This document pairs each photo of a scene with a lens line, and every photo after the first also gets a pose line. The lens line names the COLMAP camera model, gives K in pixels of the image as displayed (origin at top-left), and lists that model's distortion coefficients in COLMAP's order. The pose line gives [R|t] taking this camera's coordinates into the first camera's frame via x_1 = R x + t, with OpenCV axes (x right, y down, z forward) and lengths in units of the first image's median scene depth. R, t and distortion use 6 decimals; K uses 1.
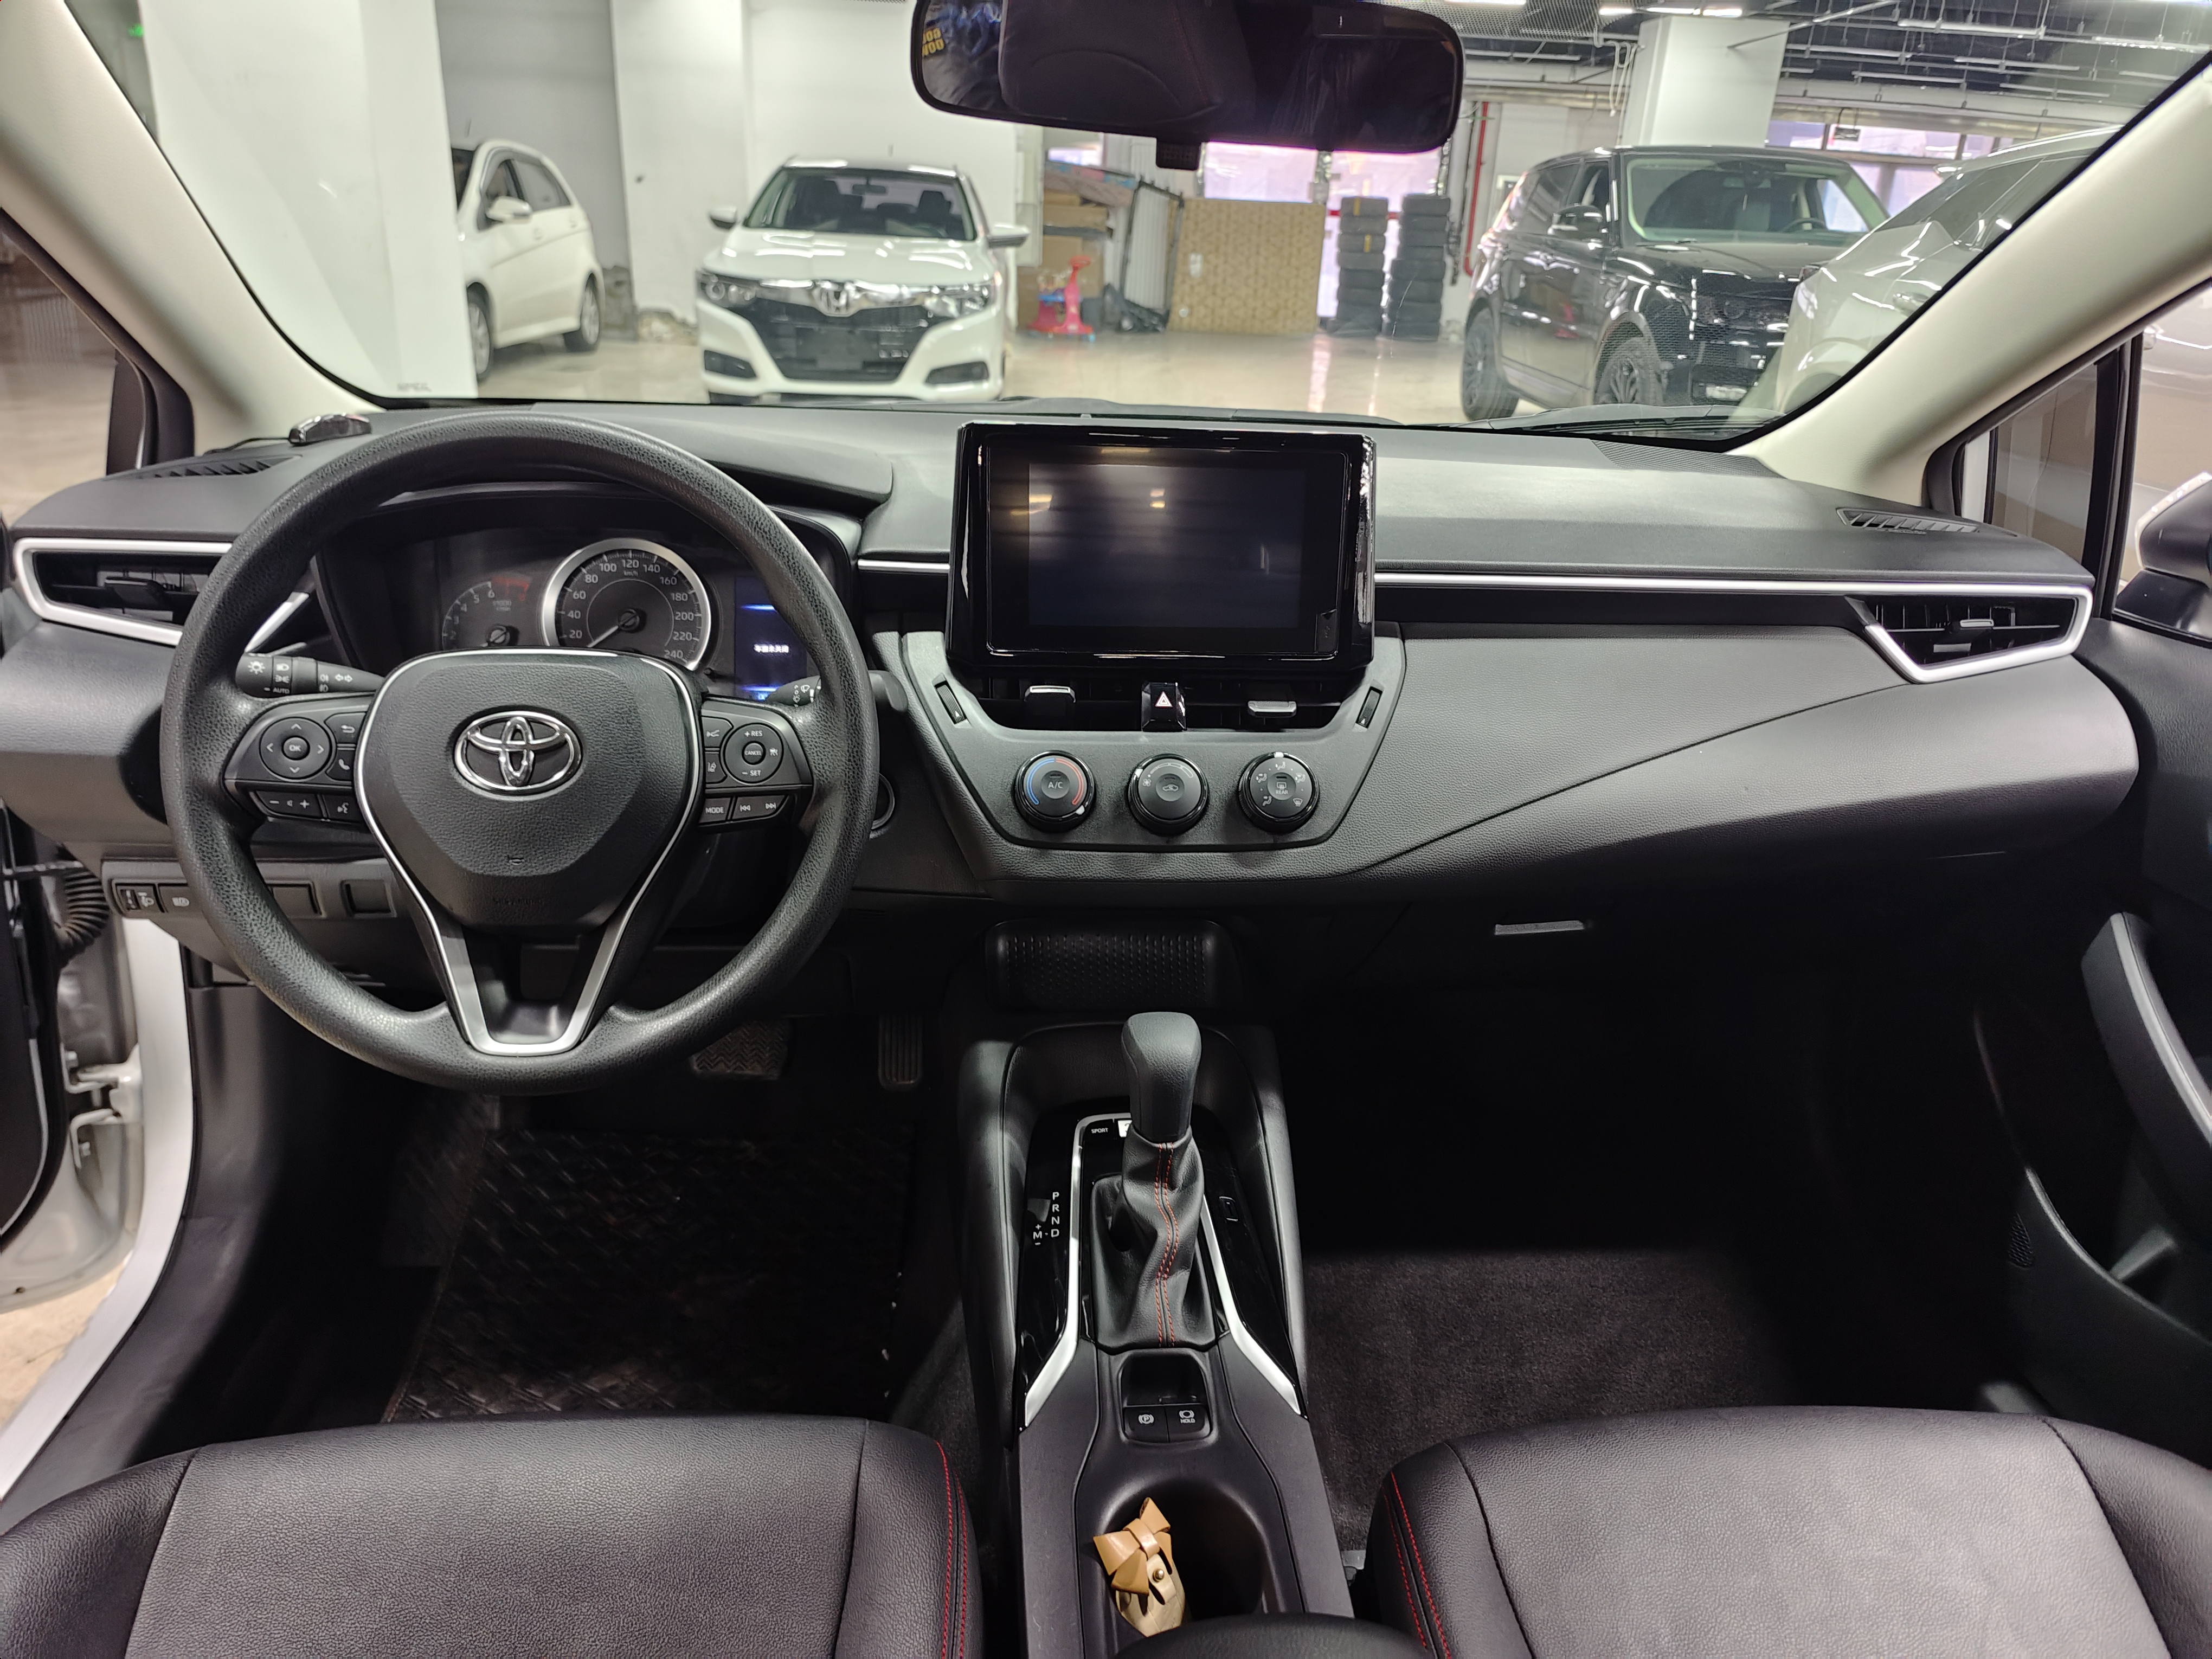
lens RADIAL K [[1487.1, 0, 1135.4], [0, 1487.1, 867.7], [0, 0, 1]] dist [0.044661, -0.039499]
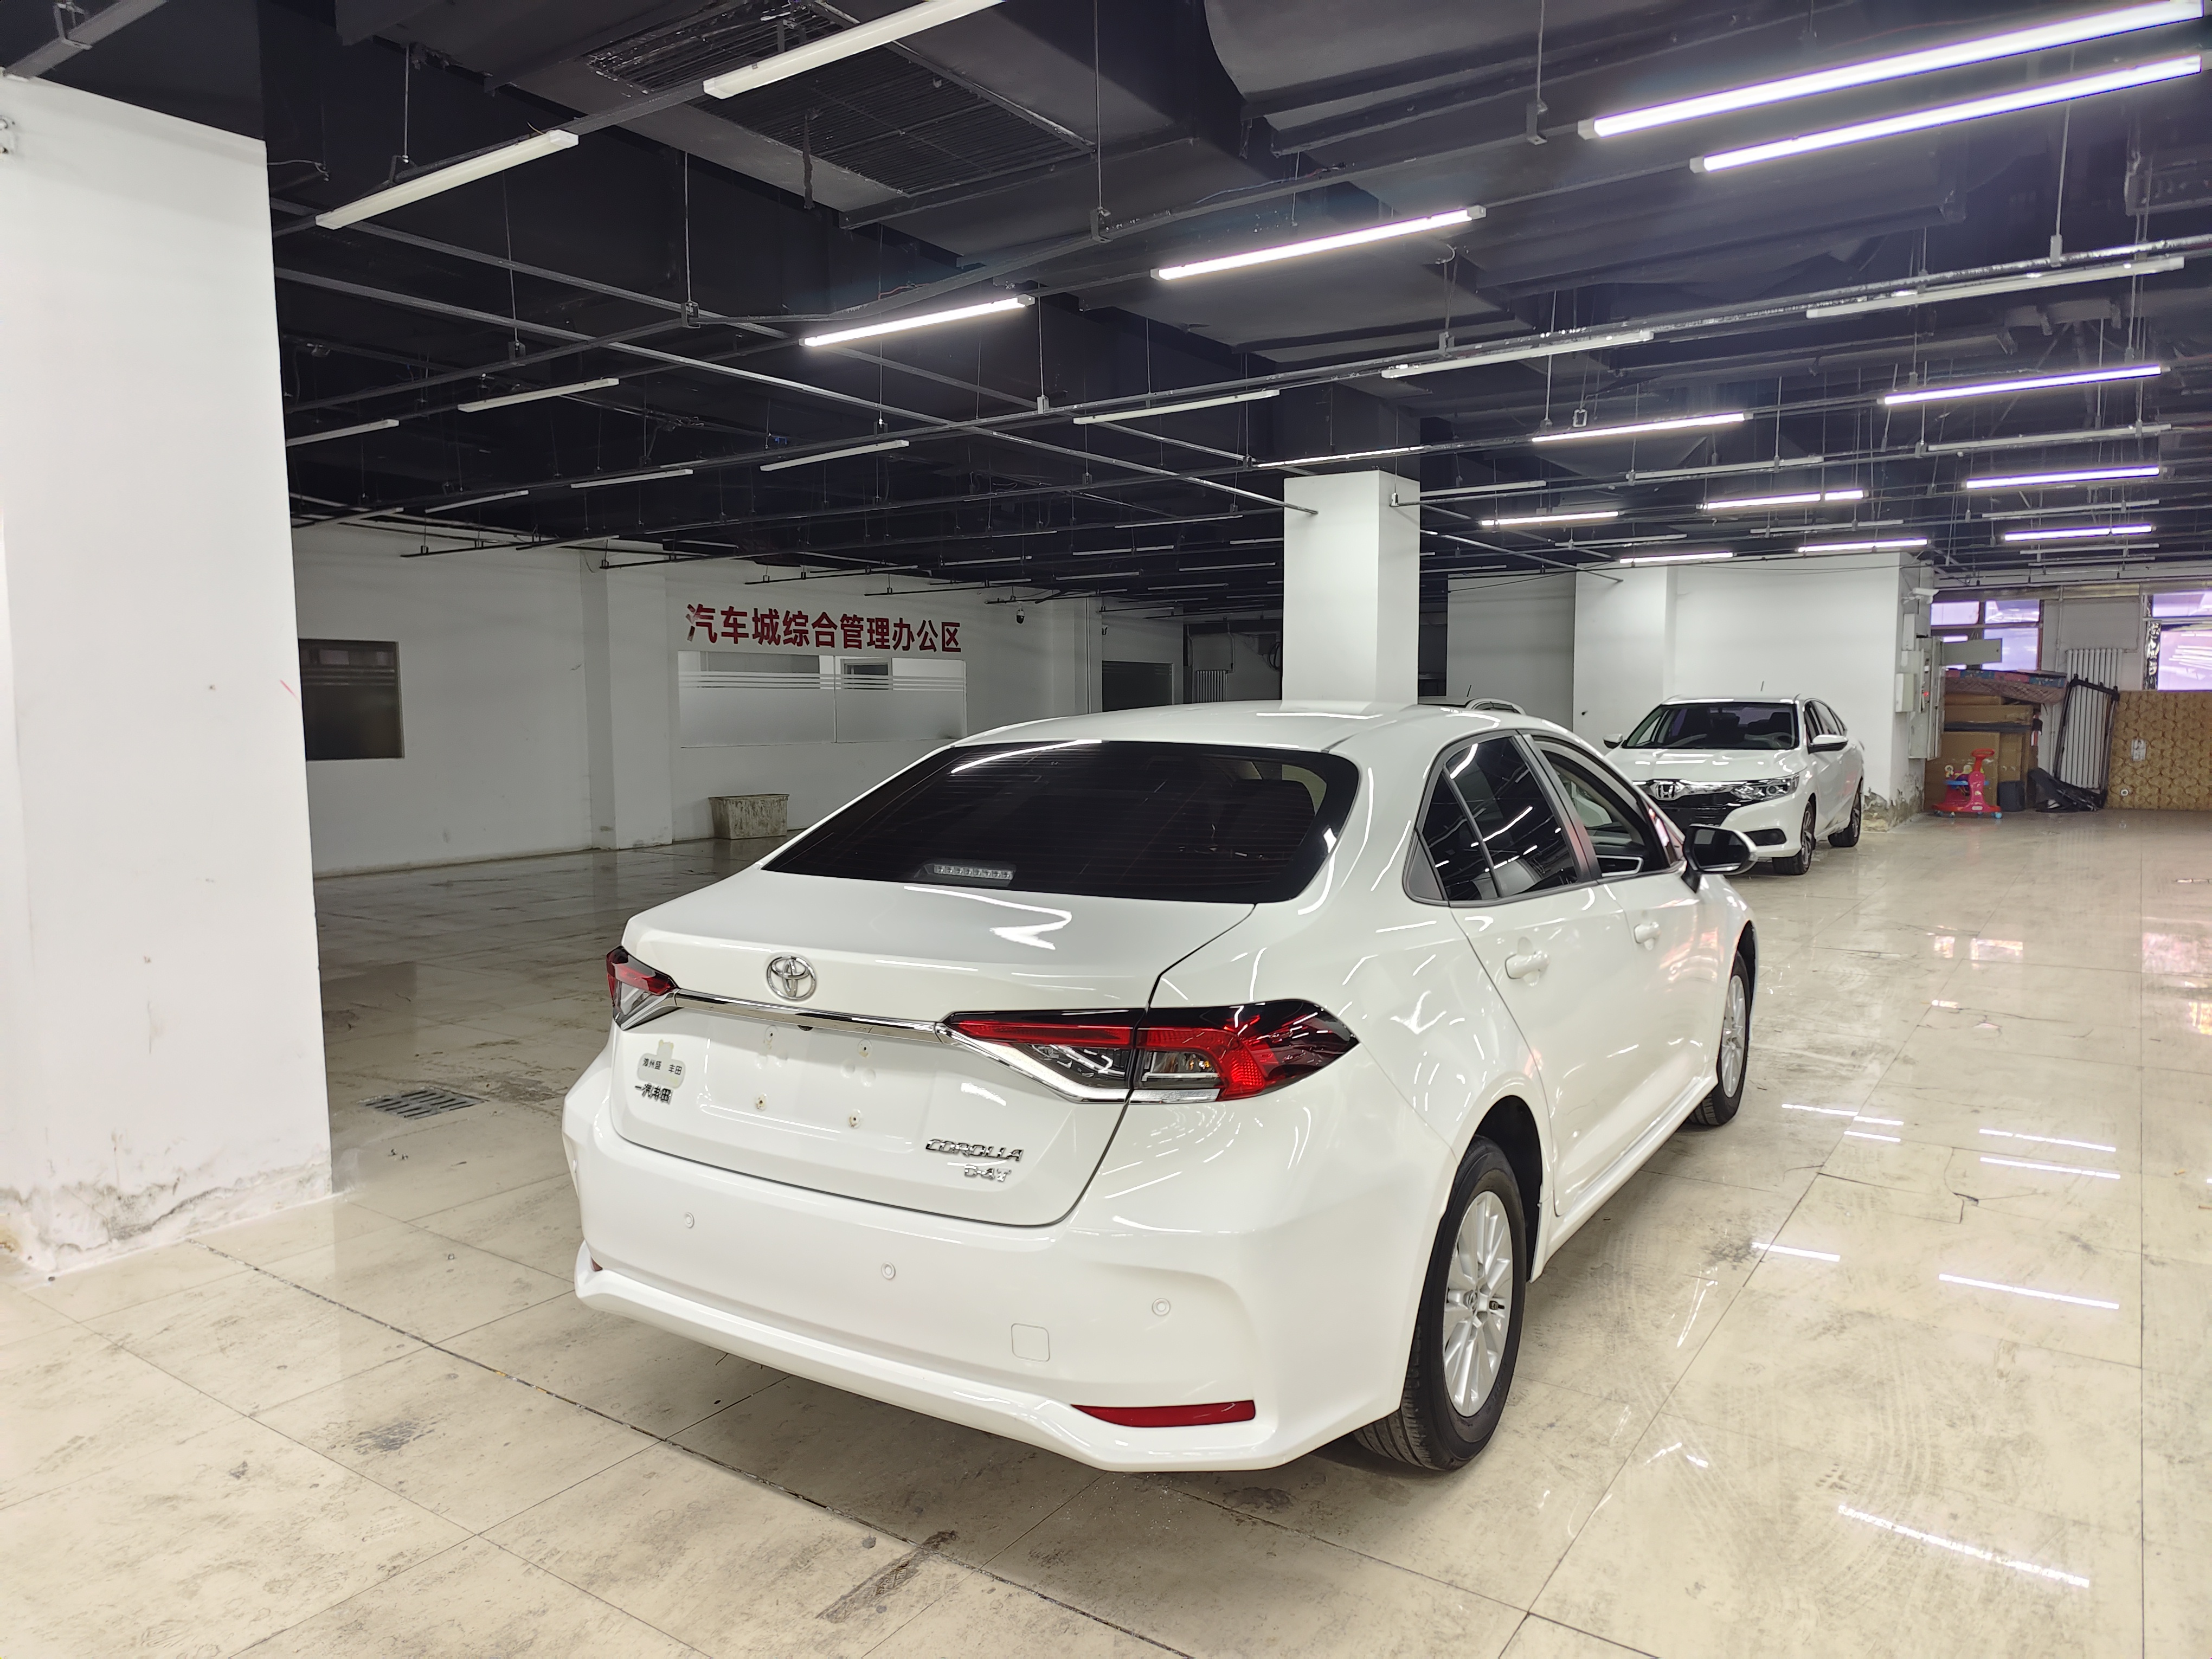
lens RADIAL K [[1487.1, 0, 1077.9], [0, 1487.1, 853.5], [0, 0, 1]] dist [0.044661, -0.039499]
pose [[0.779495, 0.003677, -0.626398, 0.121427], [-0.202275, 0.947890, -0.246148, 0.069455], [0.592852, 0.318576, 0.739619, -0.181243]]
